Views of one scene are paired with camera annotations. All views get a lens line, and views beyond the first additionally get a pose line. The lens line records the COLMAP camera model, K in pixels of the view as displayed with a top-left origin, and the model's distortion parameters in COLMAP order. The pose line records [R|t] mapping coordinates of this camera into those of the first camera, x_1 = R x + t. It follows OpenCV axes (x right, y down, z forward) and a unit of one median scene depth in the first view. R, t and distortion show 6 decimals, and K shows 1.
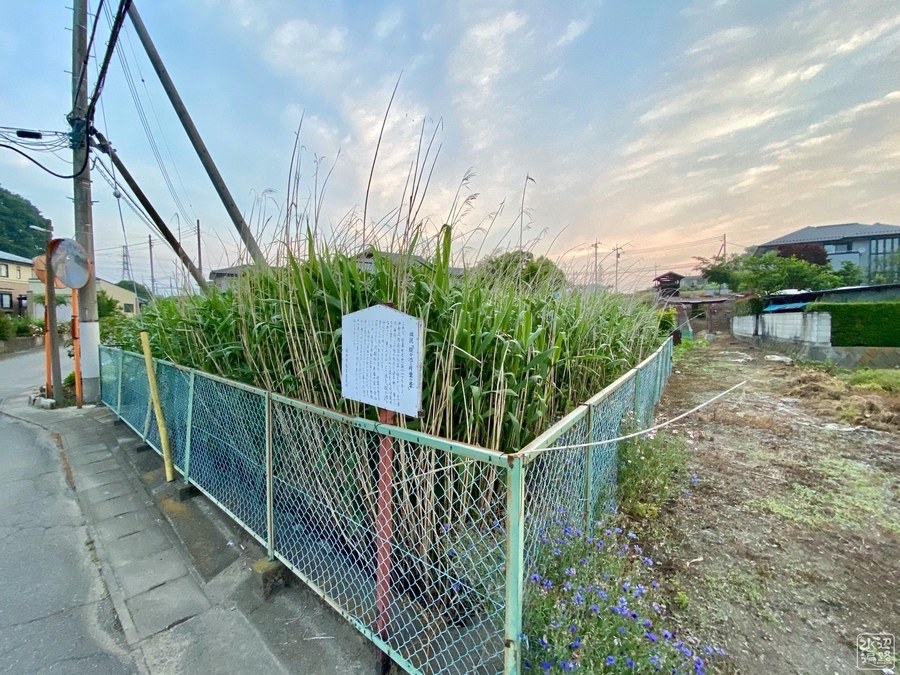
lens RADIAL K [[385.0, 0, 448.3], [0, 385.0, 339.0], [0, 0, 1]] dist [-0.016319, -0.001713]
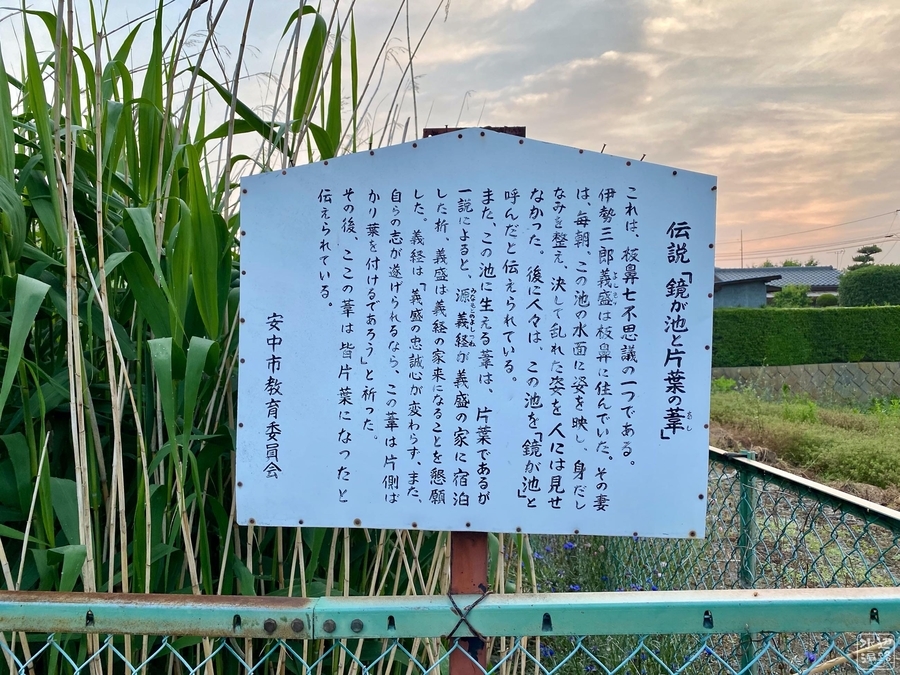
lens RADIAL K [[665.5, 0, 459.5], [0, 665.5, 362.5], [0, 0, 1]] dist [0.093666, 0.000751]
pose [[0.792763, -0.039497, 0.608249, -0.416555], [0.045901, 0.998933, 0.005042, 0.057863], [-0.607799, 0.023922, 0.793731, 0.595301]]
